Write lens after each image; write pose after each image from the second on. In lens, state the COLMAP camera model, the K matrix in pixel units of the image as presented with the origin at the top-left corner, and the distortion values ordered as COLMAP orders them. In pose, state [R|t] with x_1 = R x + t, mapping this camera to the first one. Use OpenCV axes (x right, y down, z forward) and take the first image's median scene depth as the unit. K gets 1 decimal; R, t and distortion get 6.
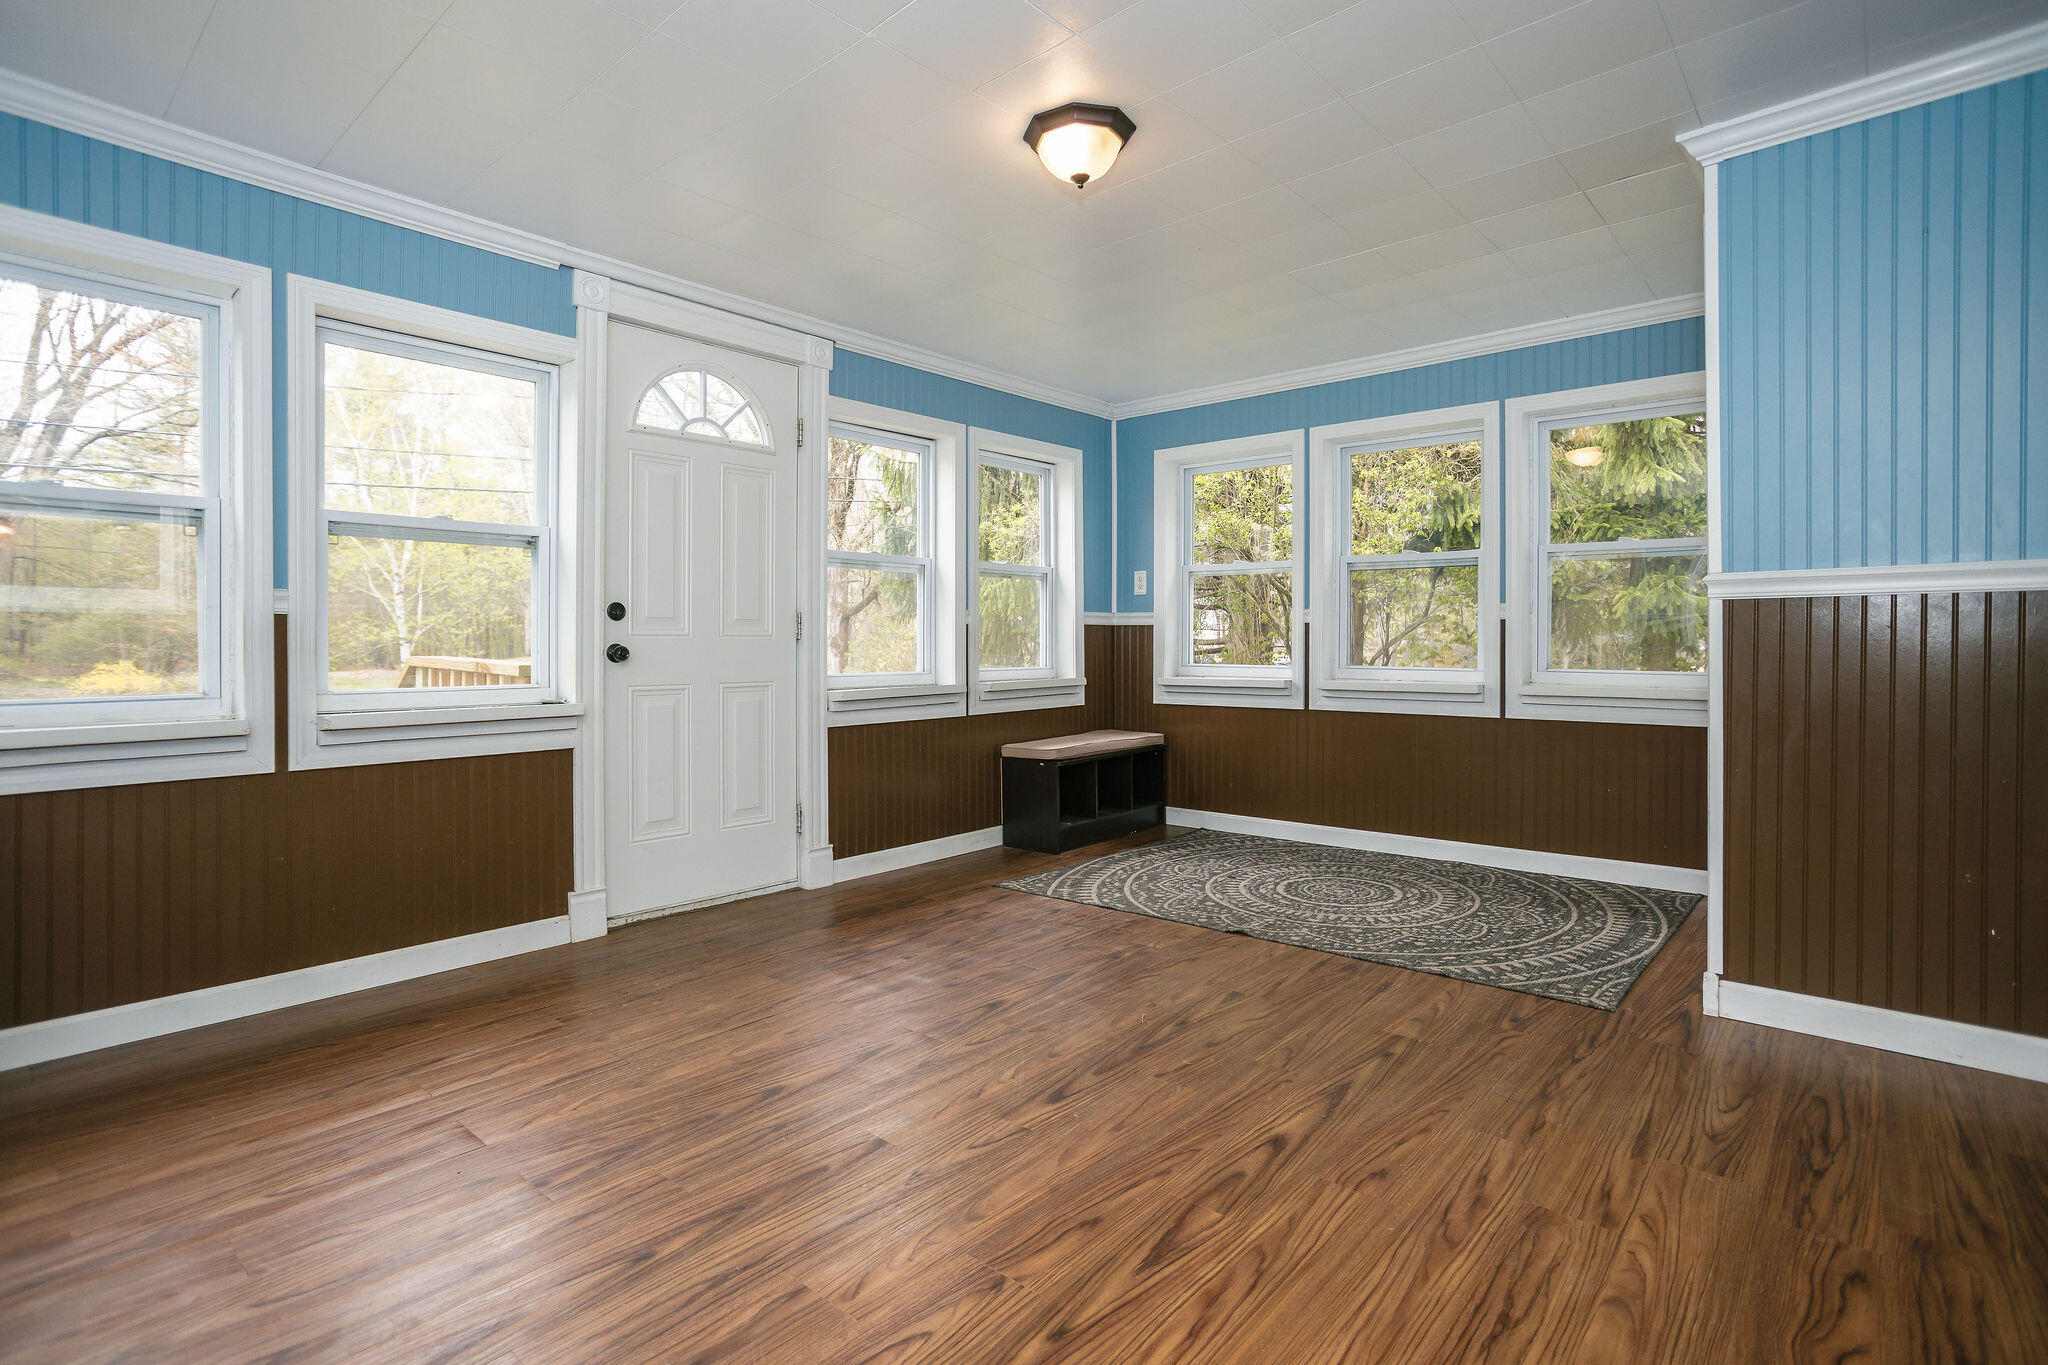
lens RADIAL K [[991.0, 0, 1025.3], [0, 991.0, 653.0], [0, 0, 1]] dist [-0.039024, 0.030023]
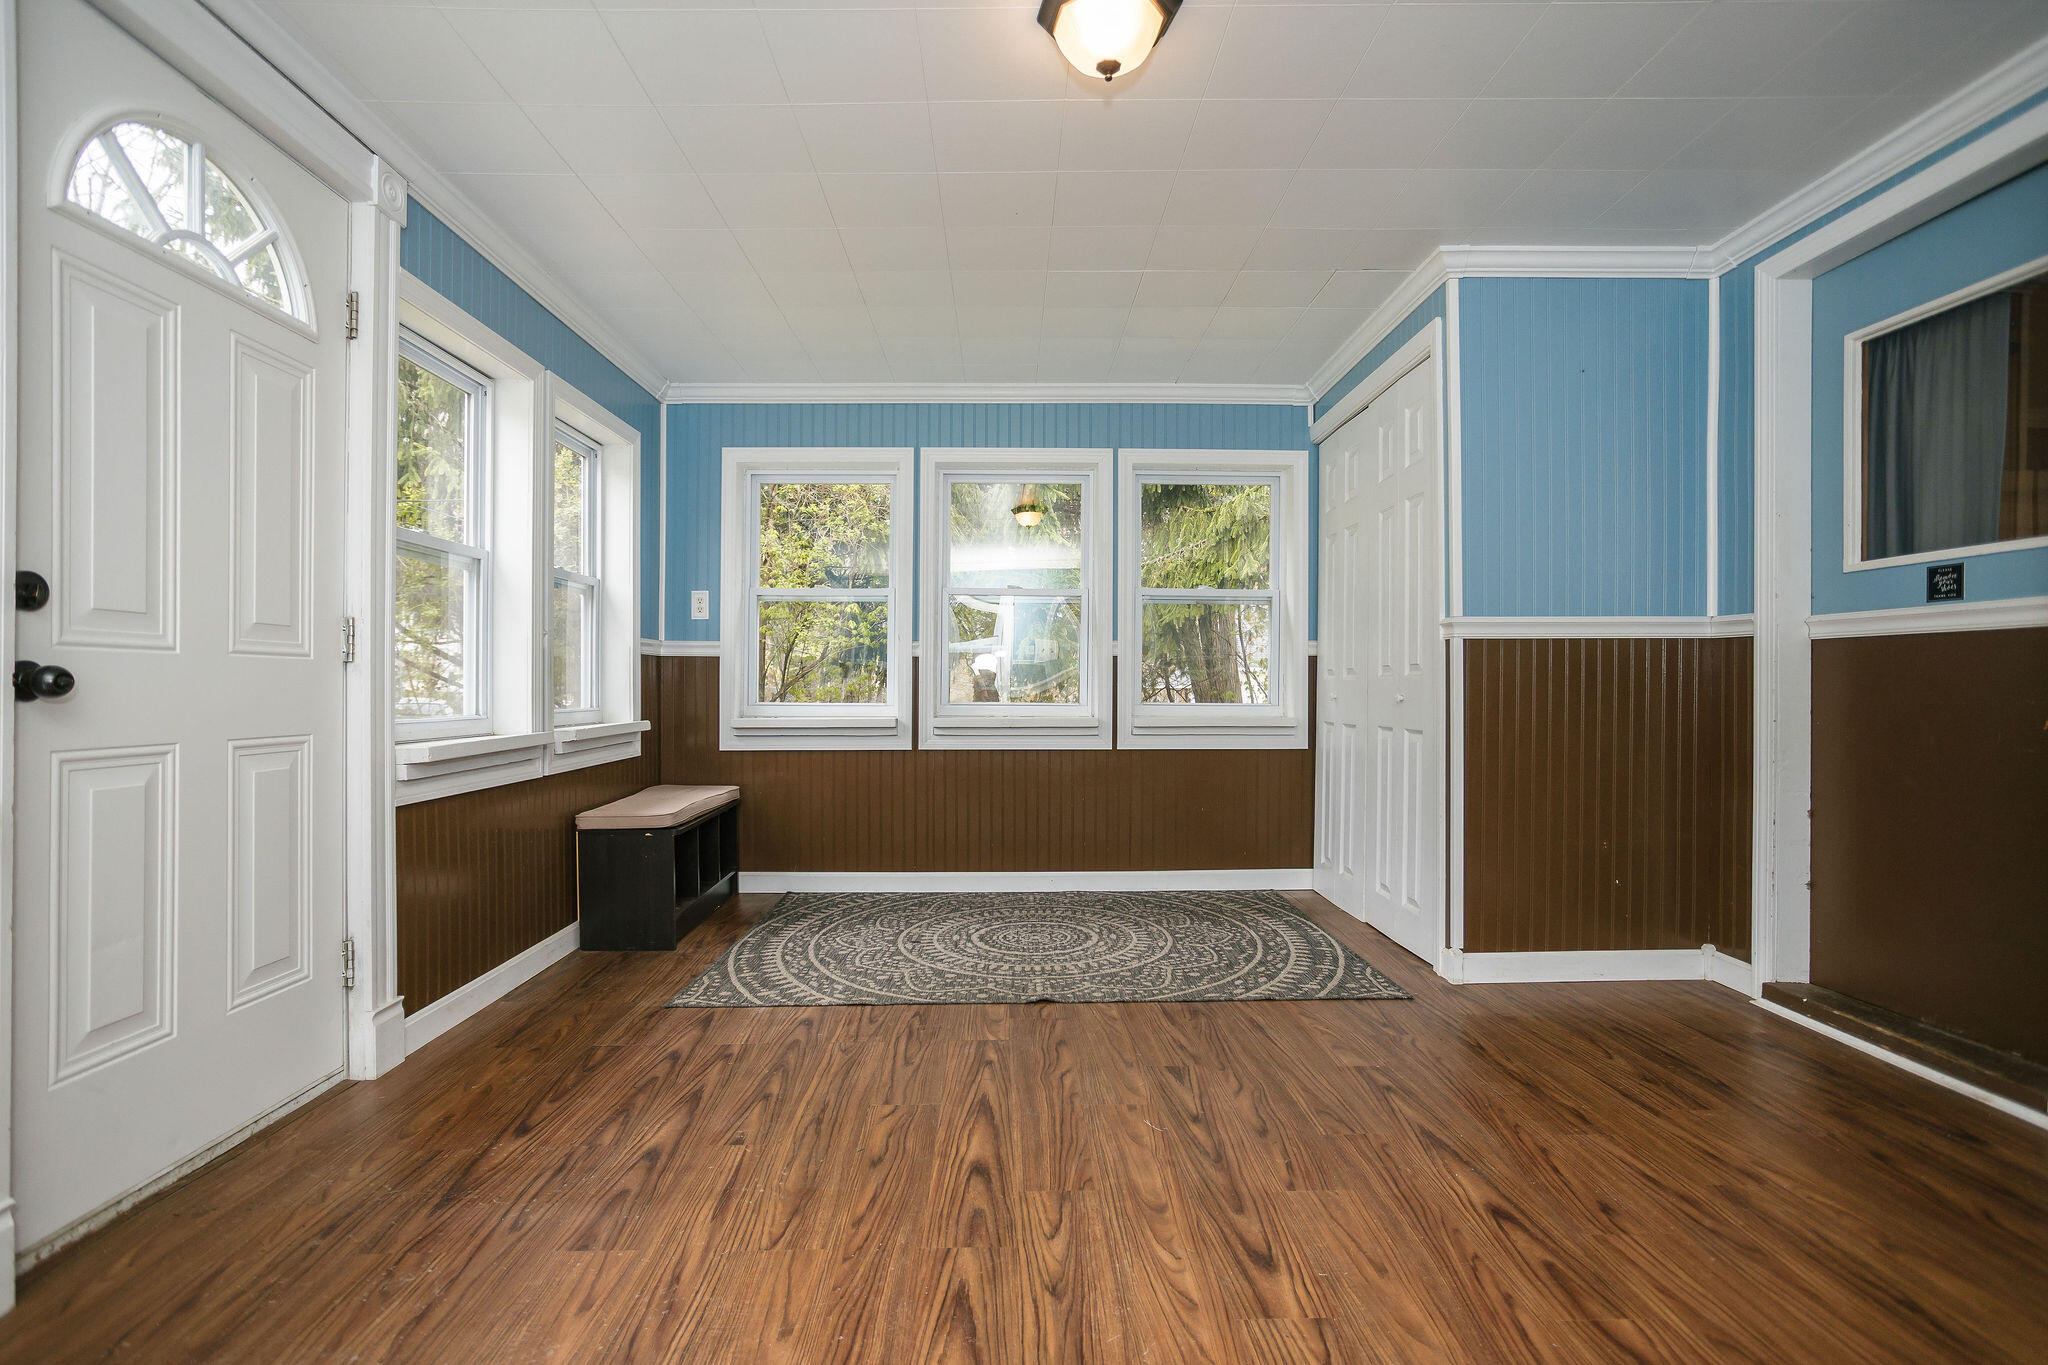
lens RADIAL K [[986.3, 0, 1028.1], [0, 986.3, 690.5], [0, 0, 1]] dist [-0.039370, 0.029312]
pose [[0.744510, -0.000785, 0.667610, -0.323821], [0.005253, 0.999975, -0.004682, 0.008019], [-0.667590, 0.006992, 0.744496, 0.299204]]
